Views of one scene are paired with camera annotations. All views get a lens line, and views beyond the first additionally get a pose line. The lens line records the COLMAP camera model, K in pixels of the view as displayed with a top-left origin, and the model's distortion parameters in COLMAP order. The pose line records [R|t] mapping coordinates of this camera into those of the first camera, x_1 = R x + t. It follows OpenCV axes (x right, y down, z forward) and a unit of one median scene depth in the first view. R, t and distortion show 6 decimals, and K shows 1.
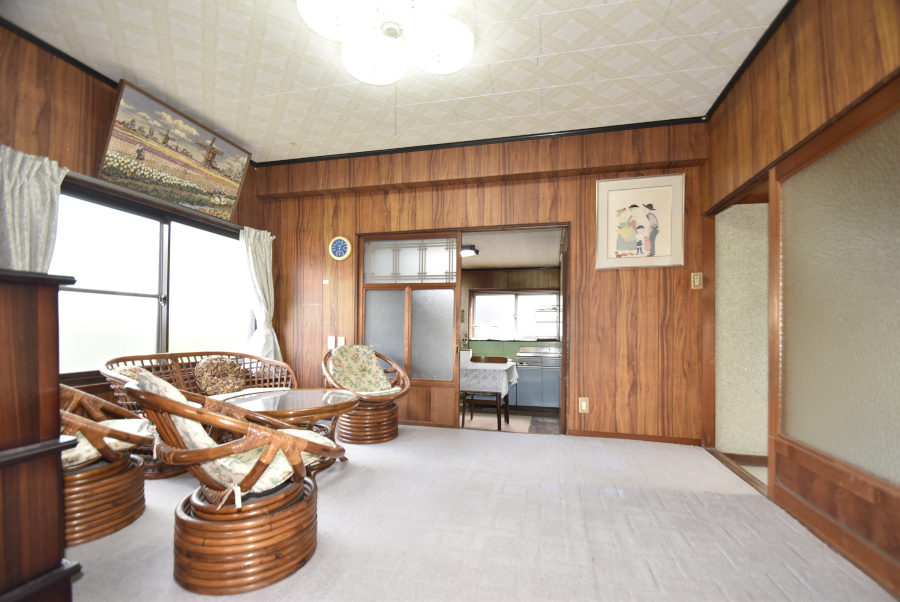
lens RADIAL K [[386.3, 0, 452.9], [0, 386.3, 326.0], [0, 0, 1]] dist [0.026402, -0.021207]
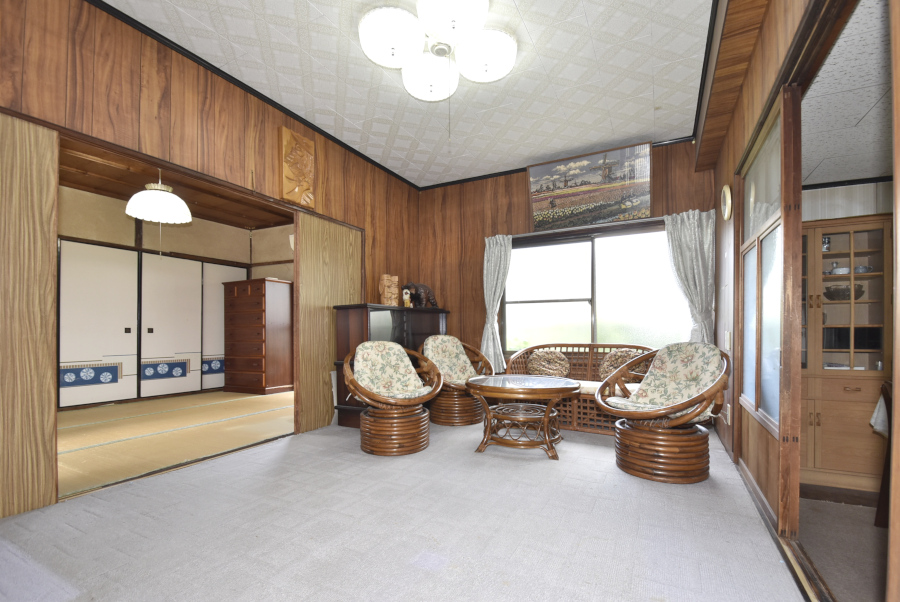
lens RADIAL K [[386.3, 0, 452.9], [0, 386.3, 326.0], [0, 0, 1]] dist [0.026402, -0.021207]
pose [[-0.249039, -0.025980, -0.968145, 0.619273], [-0.010898, 0.999652, -0.024022, 0.050124], [0.968432, 0.004568, -0.249236, 0.910745]]
